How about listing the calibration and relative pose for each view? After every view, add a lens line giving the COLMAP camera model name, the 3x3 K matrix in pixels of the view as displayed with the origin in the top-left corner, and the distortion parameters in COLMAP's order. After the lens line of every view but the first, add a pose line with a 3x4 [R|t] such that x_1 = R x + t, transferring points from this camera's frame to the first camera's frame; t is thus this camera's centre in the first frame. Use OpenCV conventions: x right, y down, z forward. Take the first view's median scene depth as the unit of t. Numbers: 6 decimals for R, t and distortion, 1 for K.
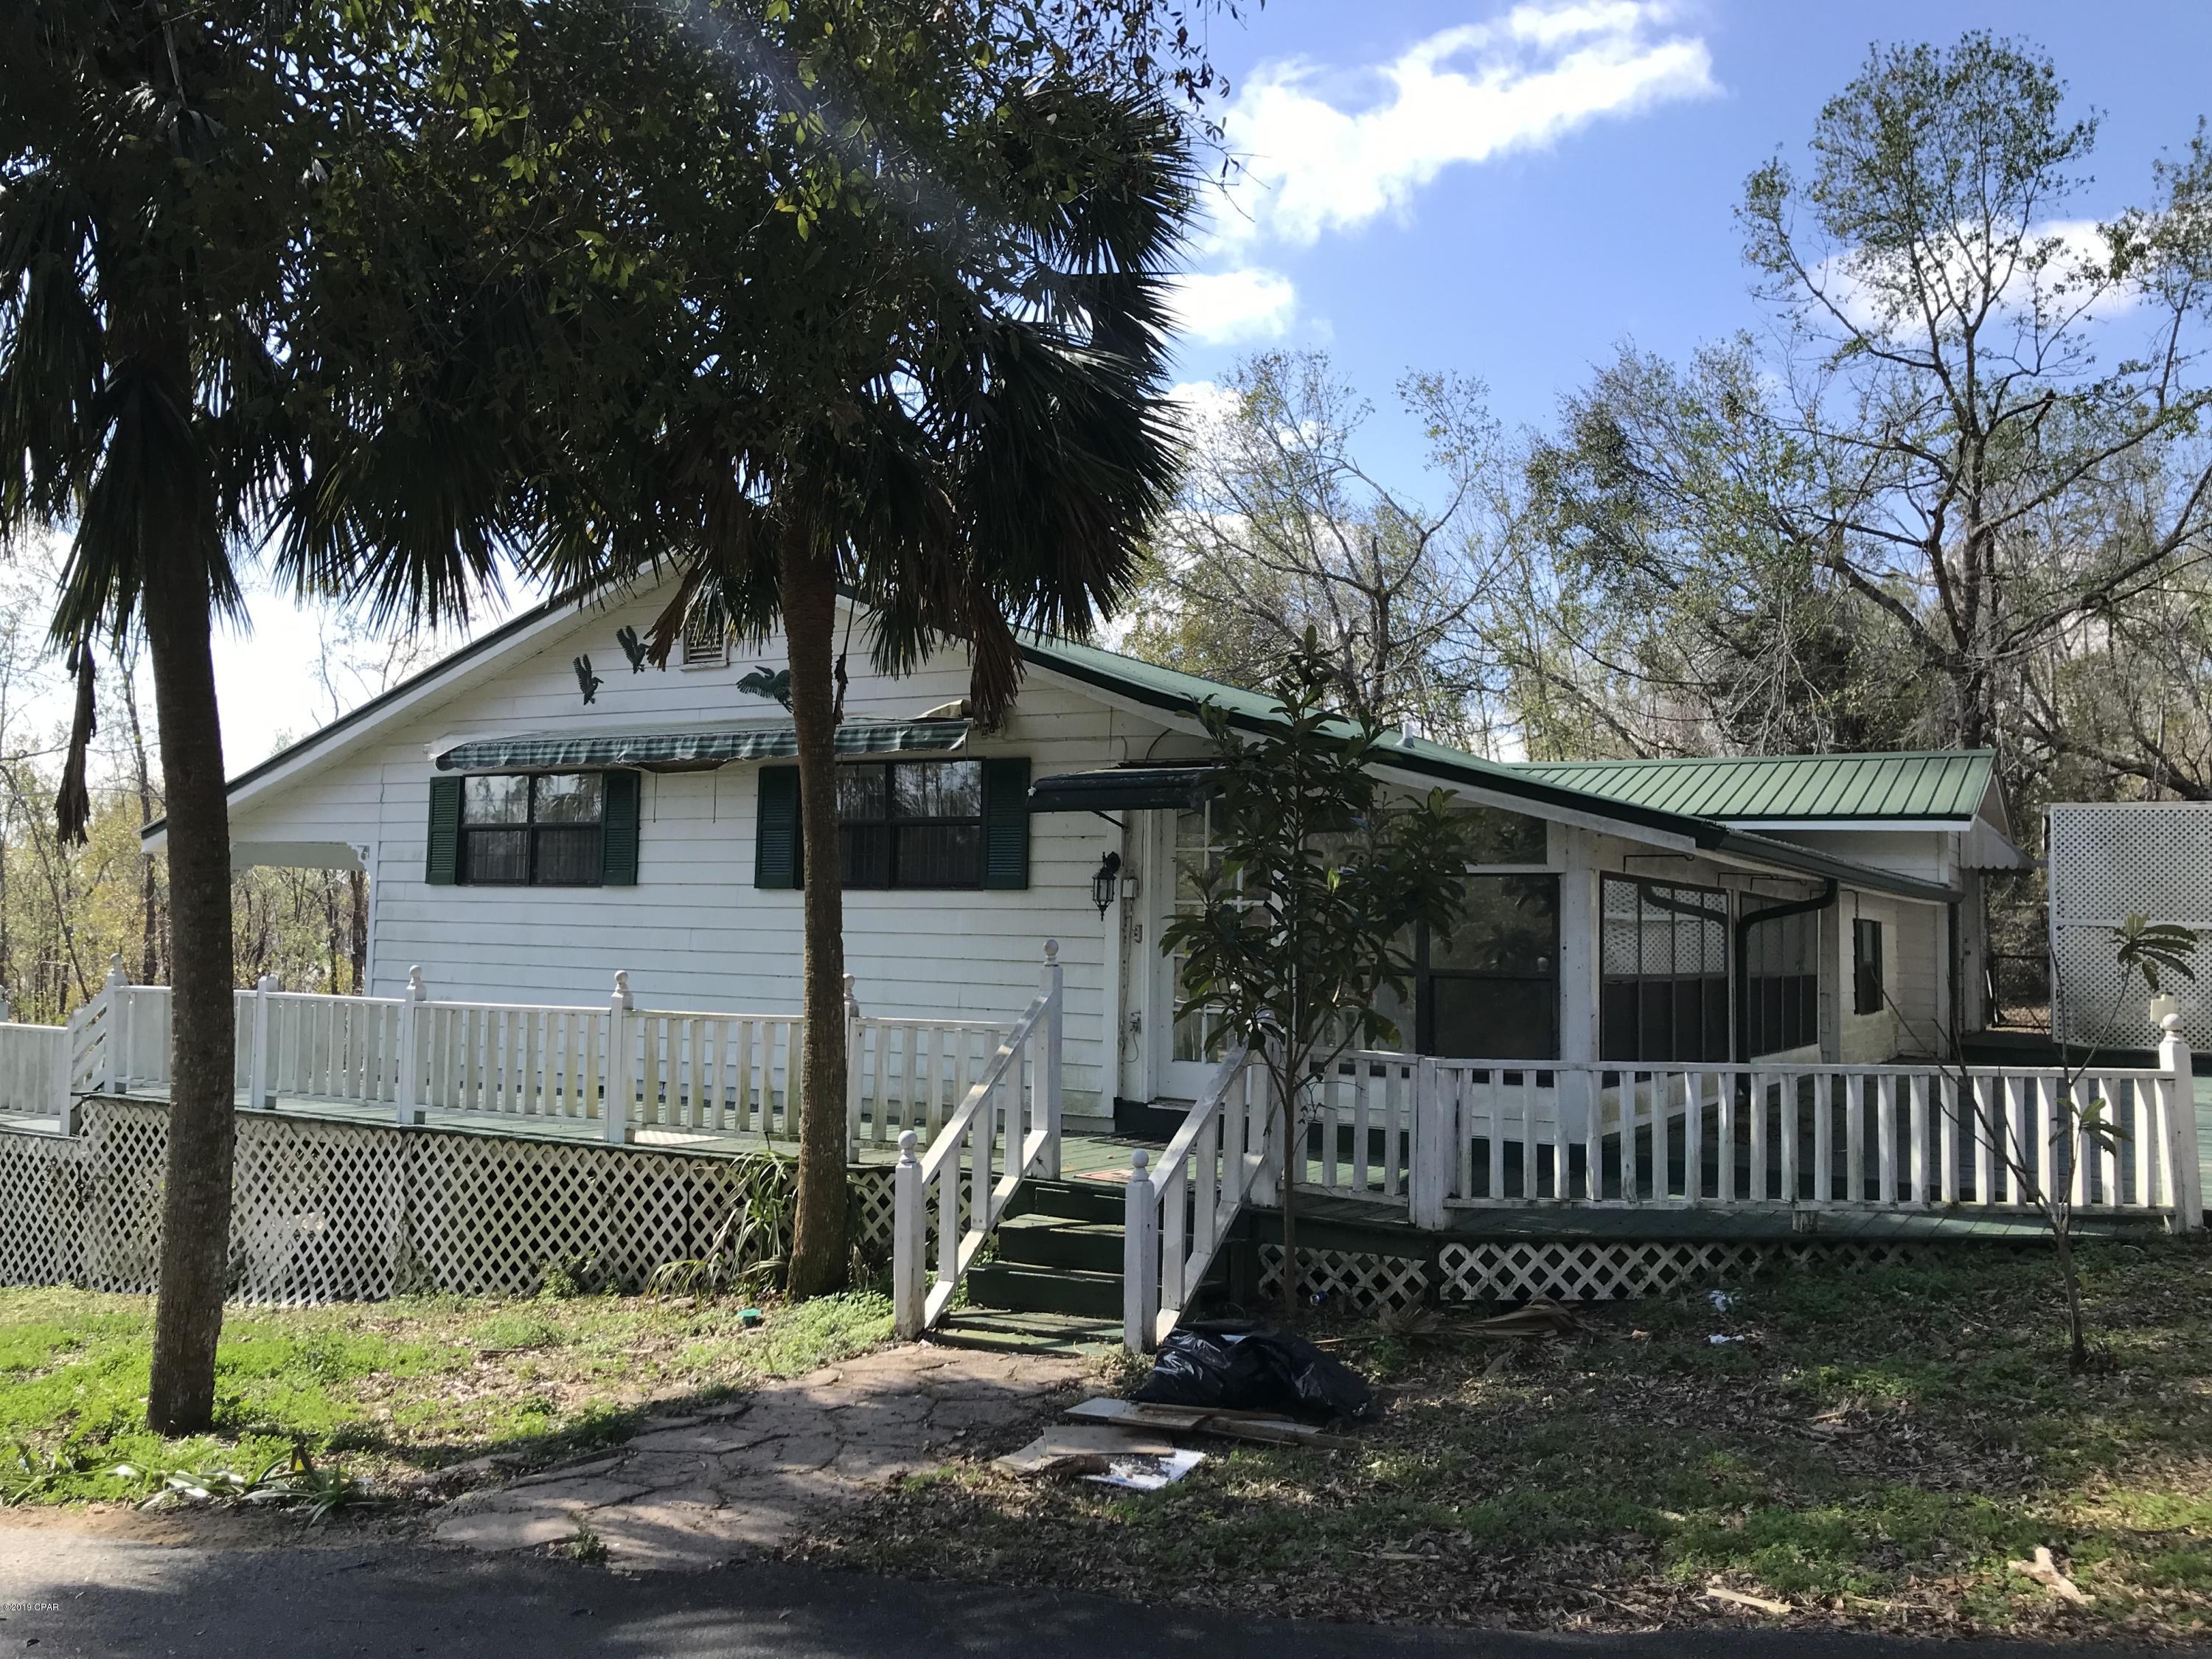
lens RADIAL K [[1783.9, 0, 1104.6], [0, 1783.9, 808.5], [0, 0, 1]] dist [0.127134, -0.150298]
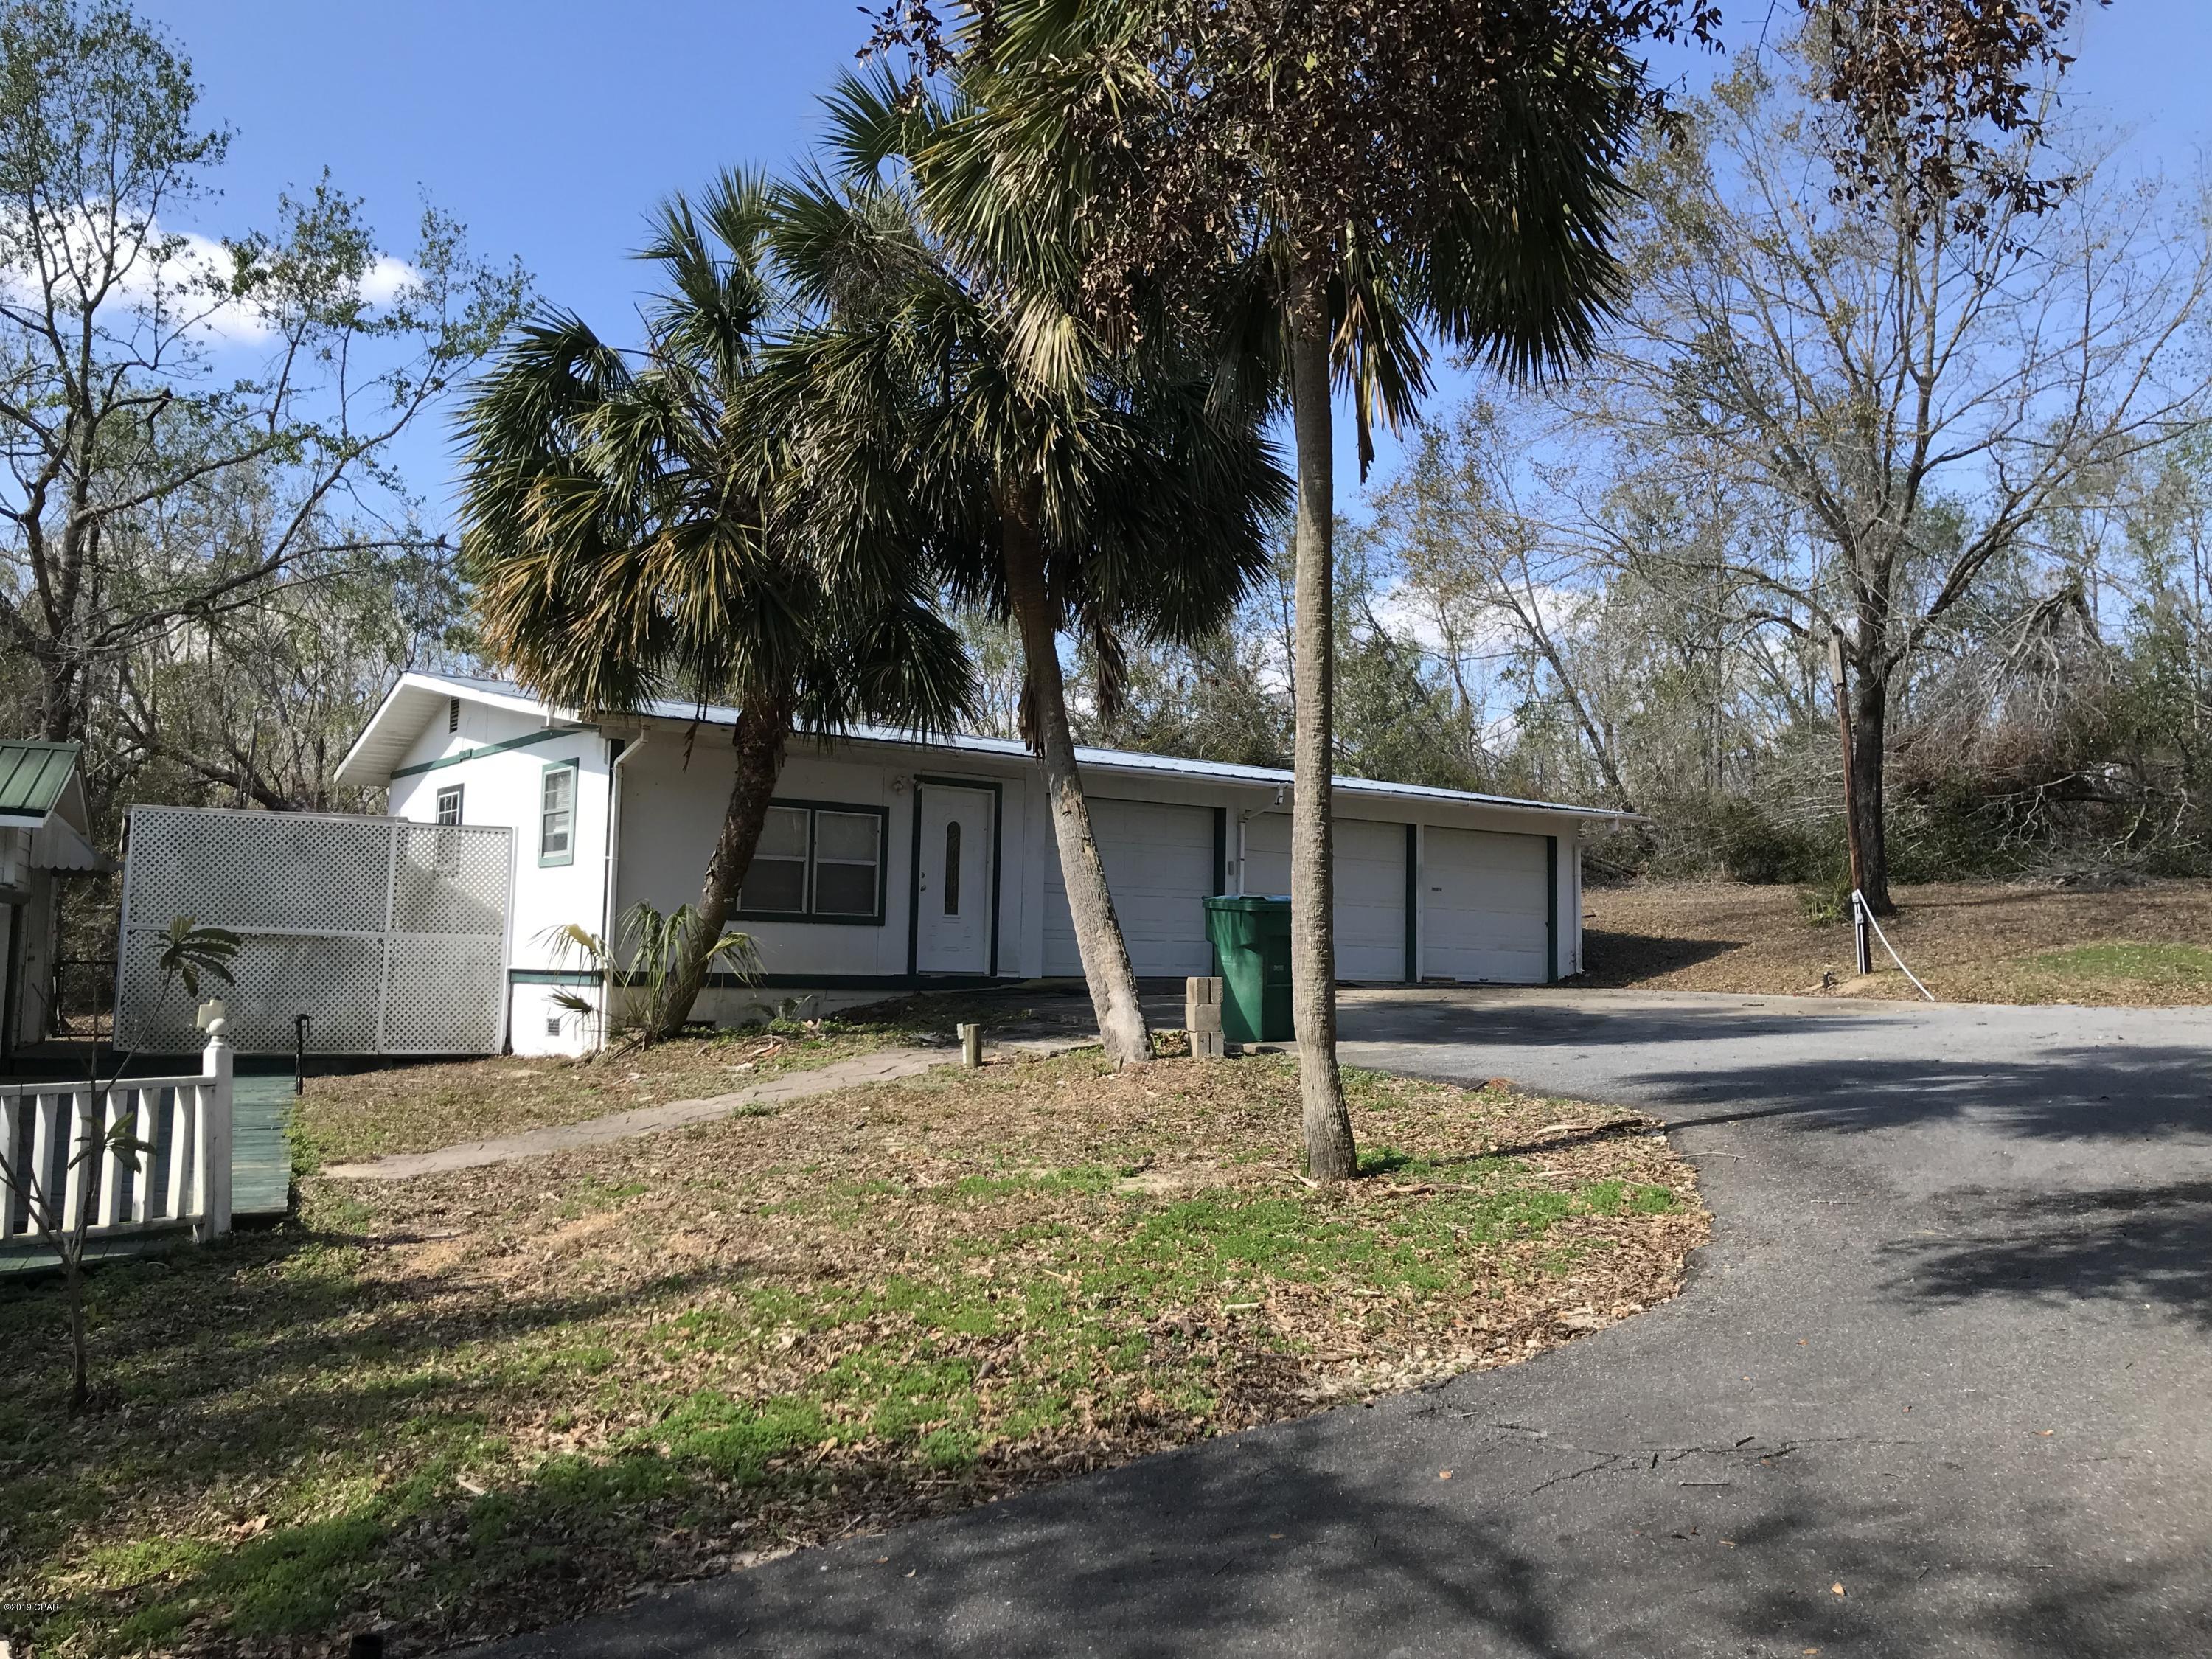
lens RADIAL K [[1783.9, 0, 1104.6], [0, 1783.9, 808.5], [0, 0, 1]] dist [0.127134, -0.150298]
pose [[0.570058, 0.062623, 0.819214, 0.010425], [-0.060535, 0.997582, -0.034134, 0.000872], [-0.819371, -0.030133, 0.572471, 0.011766]]
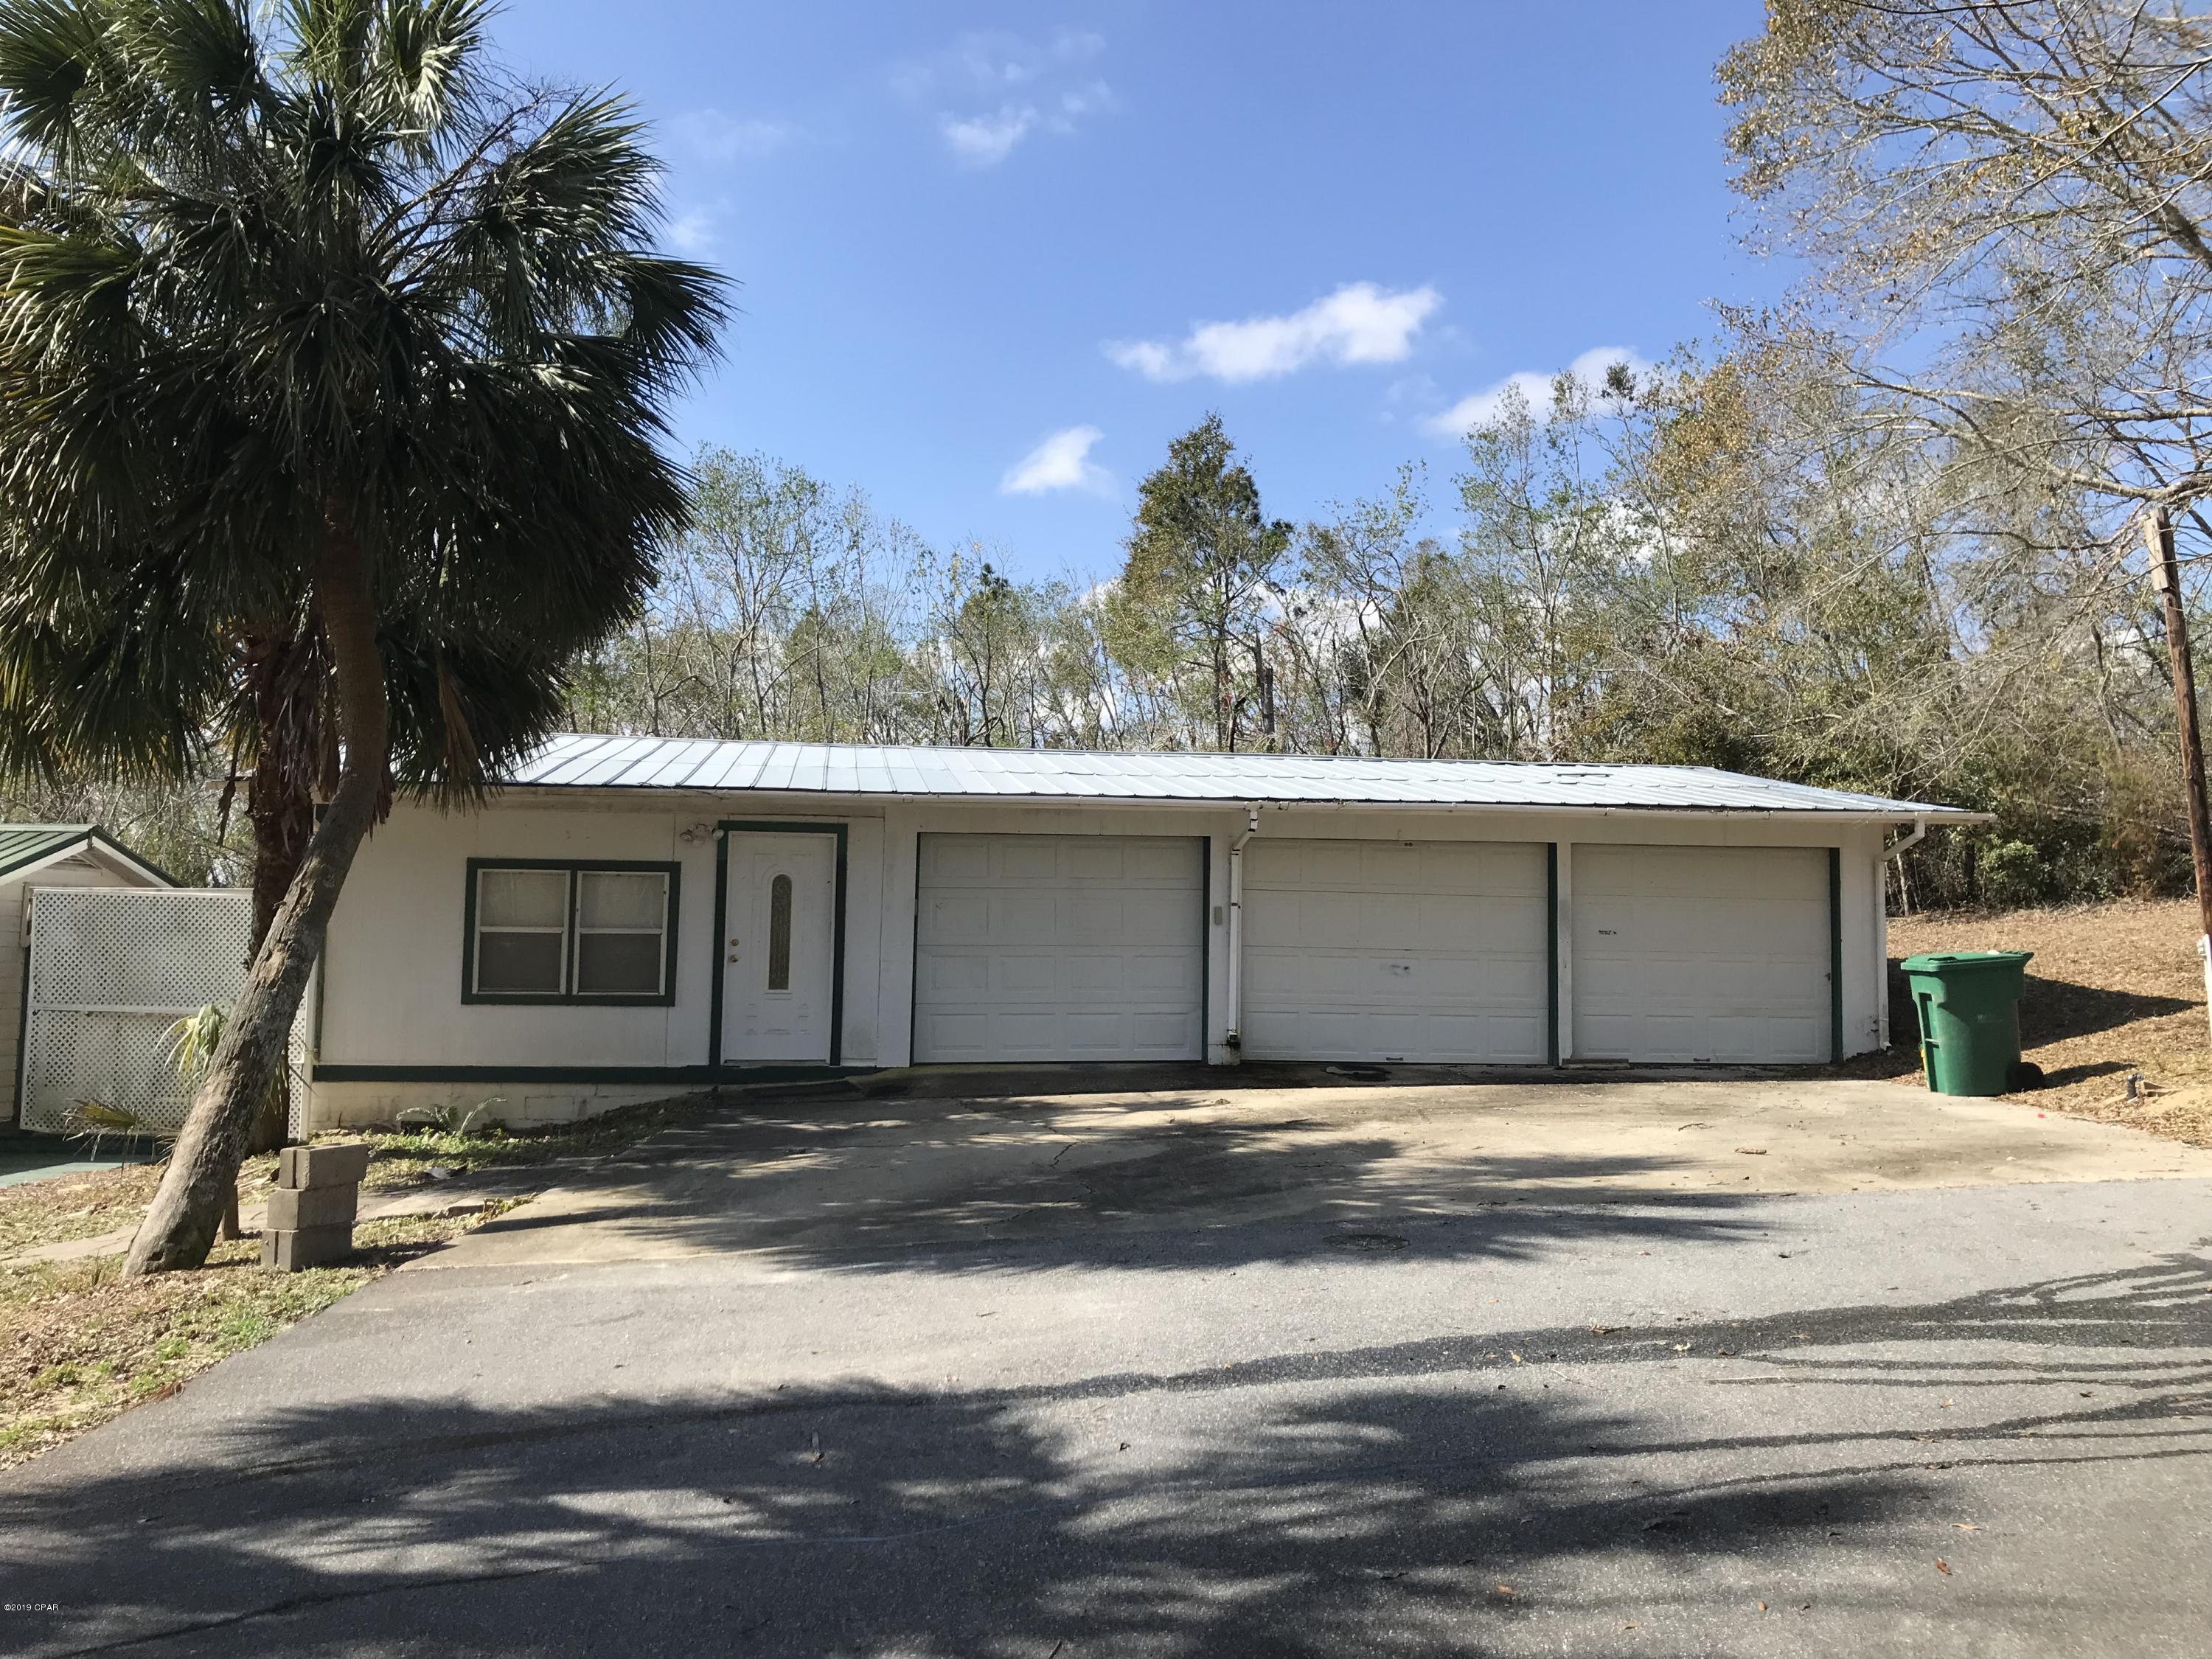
lens RADIAL K [[1829.5, 0, 1106.4], [0, 1829.5, 831.8], [0, 0, 1]] dist [0.040906, 0.005141]
pose [[0.893734, 0.014555, 0.448362, 0.214487], [-0.020144, 0.999767, 0.007700, -0.018467], [-0.448145, -0.015914, 0.893819, -0.052164]]
